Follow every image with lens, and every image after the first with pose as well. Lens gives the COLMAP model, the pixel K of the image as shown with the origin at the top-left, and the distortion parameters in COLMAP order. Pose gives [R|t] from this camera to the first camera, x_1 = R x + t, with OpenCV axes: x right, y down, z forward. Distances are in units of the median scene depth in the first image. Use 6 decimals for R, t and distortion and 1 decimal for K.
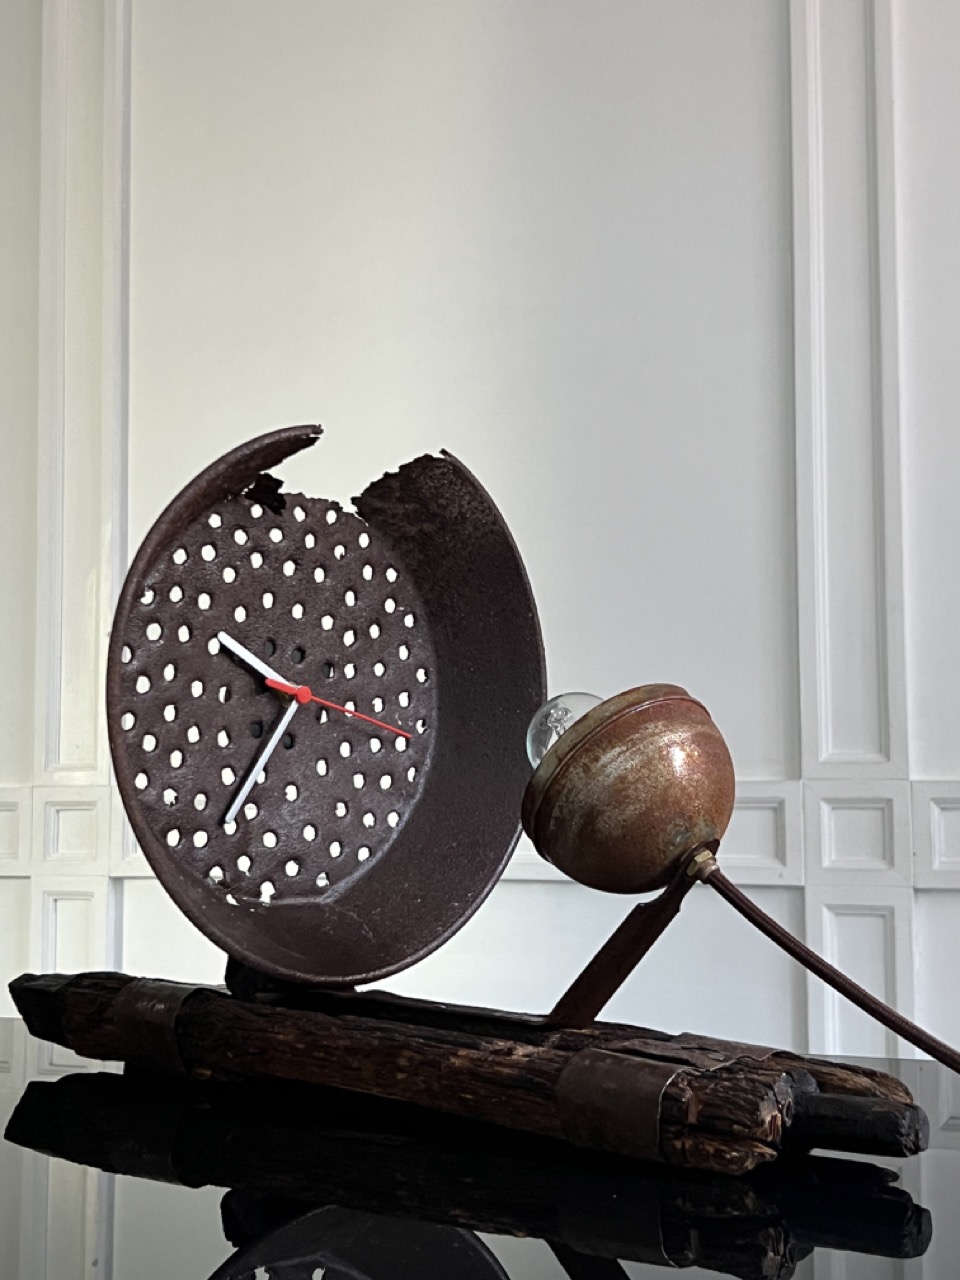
lens RADIAL K [[1780.5, 0, 480.7], [0, 1780.5, 660.7], [0, 0, 1]] dist [0.234082, -0.978695]
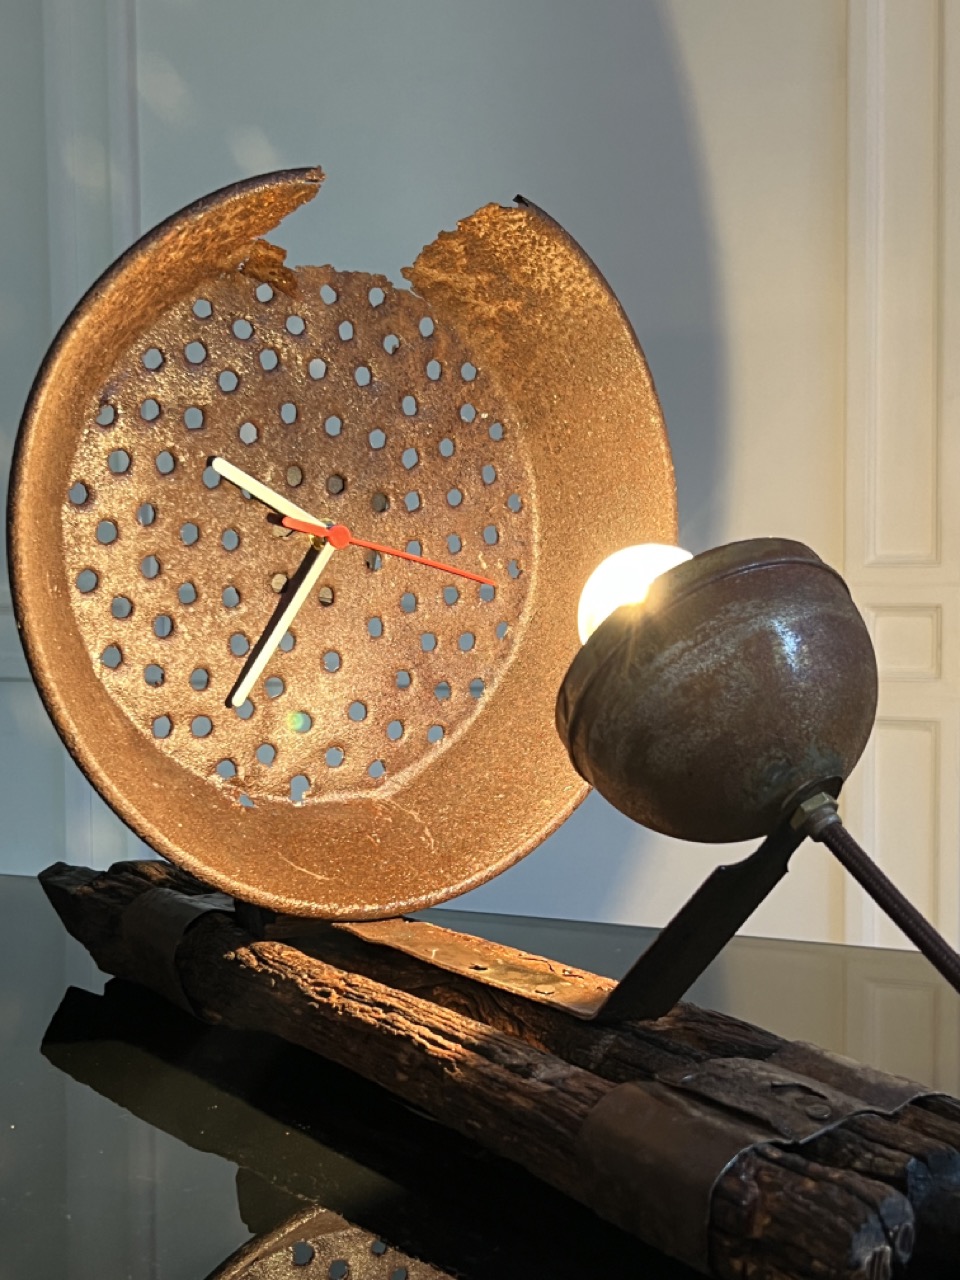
lens RADIAL K [[1656.2, 0, 473.0], [0, 1656.2, 675.4], [0, 0, 1]] dist [0.184644, -0.636718]
pose [[0.980880, 0.005832, -0.194525, 0.096468], [0.022668, 0.989324, 0.143962, -0.023331], [0.193288, -0.145619, 0.970276, 0.307982]]
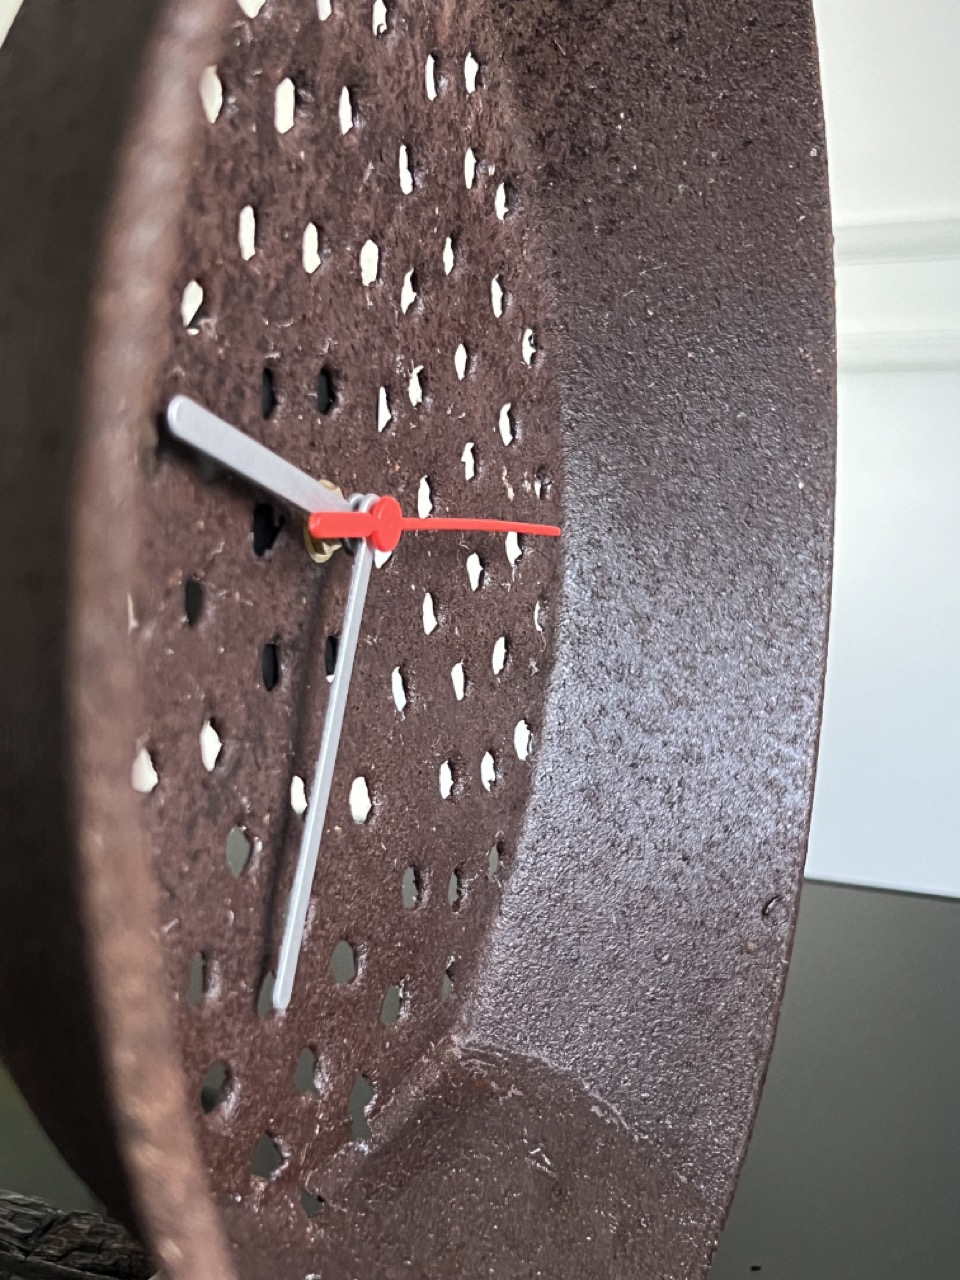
lens RADIAL K [[1780.5, 0, 480.7], [0, 1780.5, 660.7], [0, 0, 1]] dist [0.234082, -0.978695]
pose [[0.924280, -0.190766, 0.330628, -0.192715], [0.061987, 0.929679, 0.363119, -0.072612], [-0.376649, -0.315129, 0.871108, 0.709119]]
